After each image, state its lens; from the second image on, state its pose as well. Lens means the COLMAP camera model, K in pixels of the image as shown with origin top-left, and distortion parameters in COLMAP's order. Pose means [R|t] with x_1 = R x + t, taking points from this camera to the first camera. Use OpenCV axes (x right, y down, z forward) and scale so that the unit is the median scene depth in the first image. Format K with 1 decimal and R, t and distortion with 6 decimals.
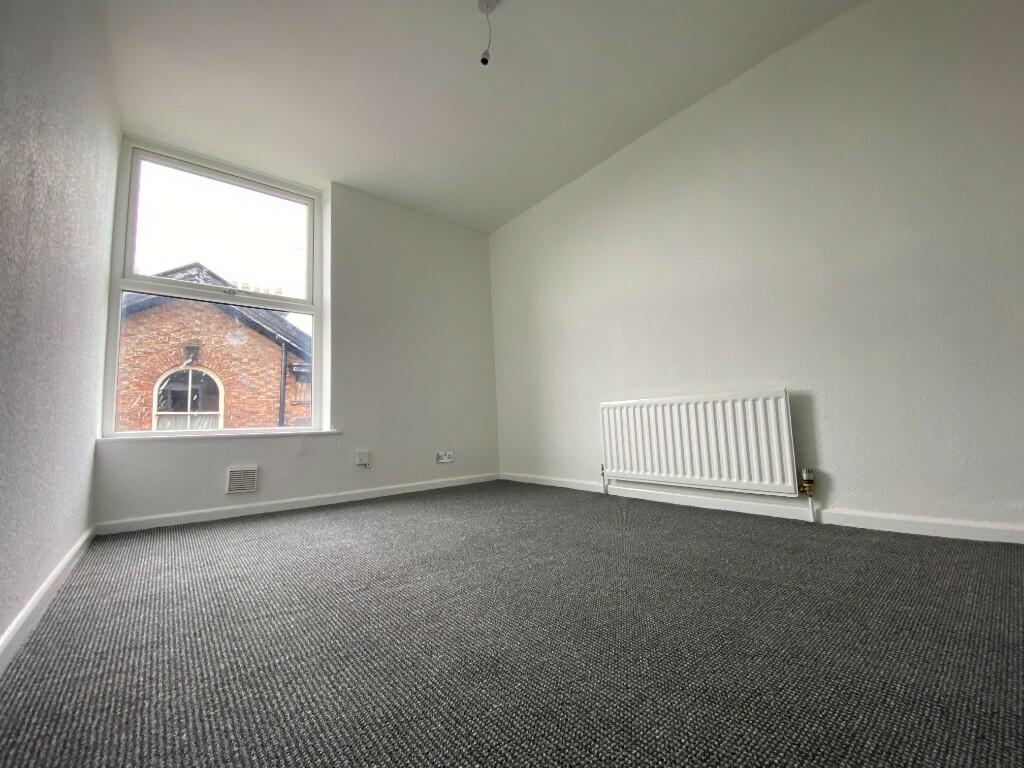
lens RADIAL K [[418.0, 0, 512.0], [0, 418.0, 384.0], [0, 0, 1]] dist [-0.000824, -0.000241]
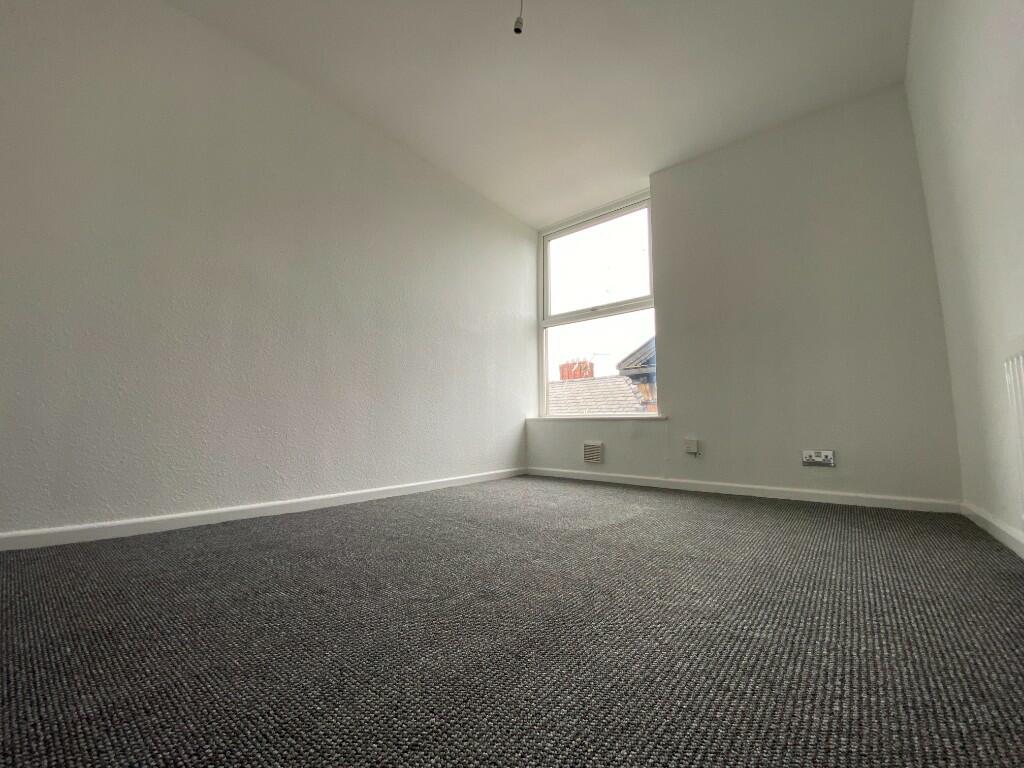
lens RADIAL K [[416.2, 0, 510.2], [0, 416.2, 387.6], [0, 0, 1]] dist [0.020694, 0.000118]
pose [[0.190912, -0.054602, -0.980087, 0.588104], [0.088159, 0.995371, -0.038280, 0.055442], [0.977640, -0.079095, 0.194842, 0.510753]]
